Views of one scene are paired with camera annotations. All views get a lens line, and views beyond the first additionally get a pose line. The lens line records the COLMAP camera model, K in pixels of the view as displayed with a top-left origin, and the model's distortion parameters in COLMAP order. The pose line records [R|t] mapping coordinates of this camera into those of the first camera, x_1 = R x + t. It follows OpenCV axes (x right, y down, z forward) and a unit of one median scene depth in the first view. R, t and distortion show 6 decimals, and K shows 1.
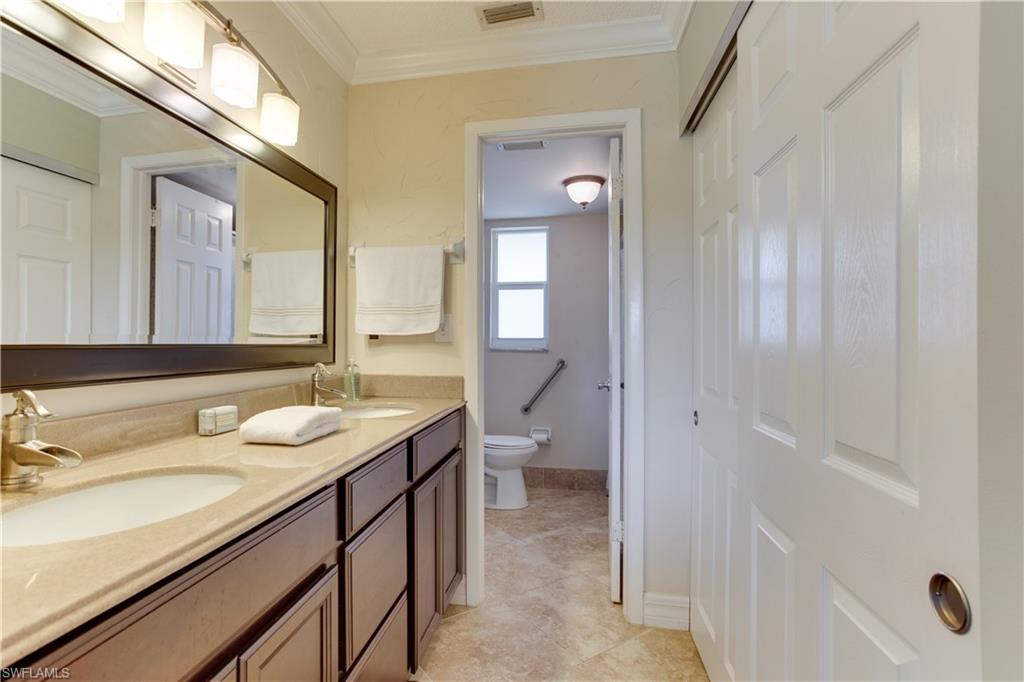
lens RADIAL K [[488.0, 0, 475.3], [0, 488.0, 340.9], [0, 0, 1]] dist [-0.055744, 0.035073]
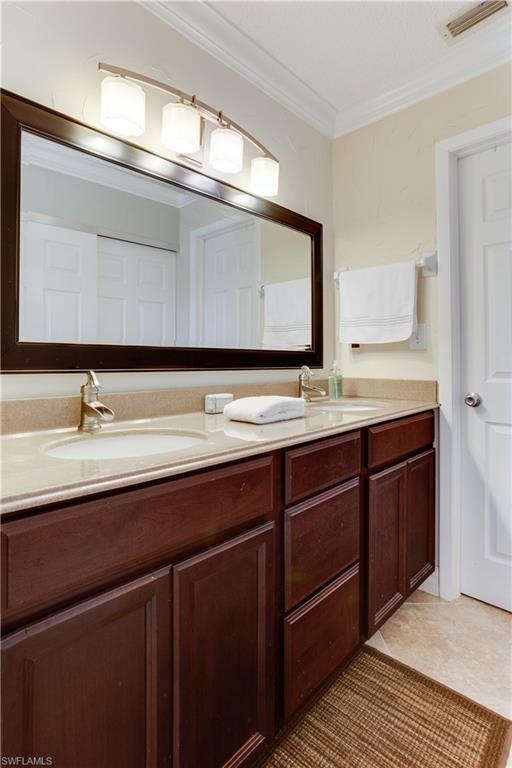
lens RADIAL K [[395.2, 0, 256.5], [0, 395.2, 360.4], [0, 0, 1]] dist [-0.058643, 0.040819]
pose [[0.845549, -0.005283, -0.533872, 0.111389], [0.004838, 0.999986, -0.002233, 0.031836], [0.533877, -0.000694, 0.845562, 0.073596]]
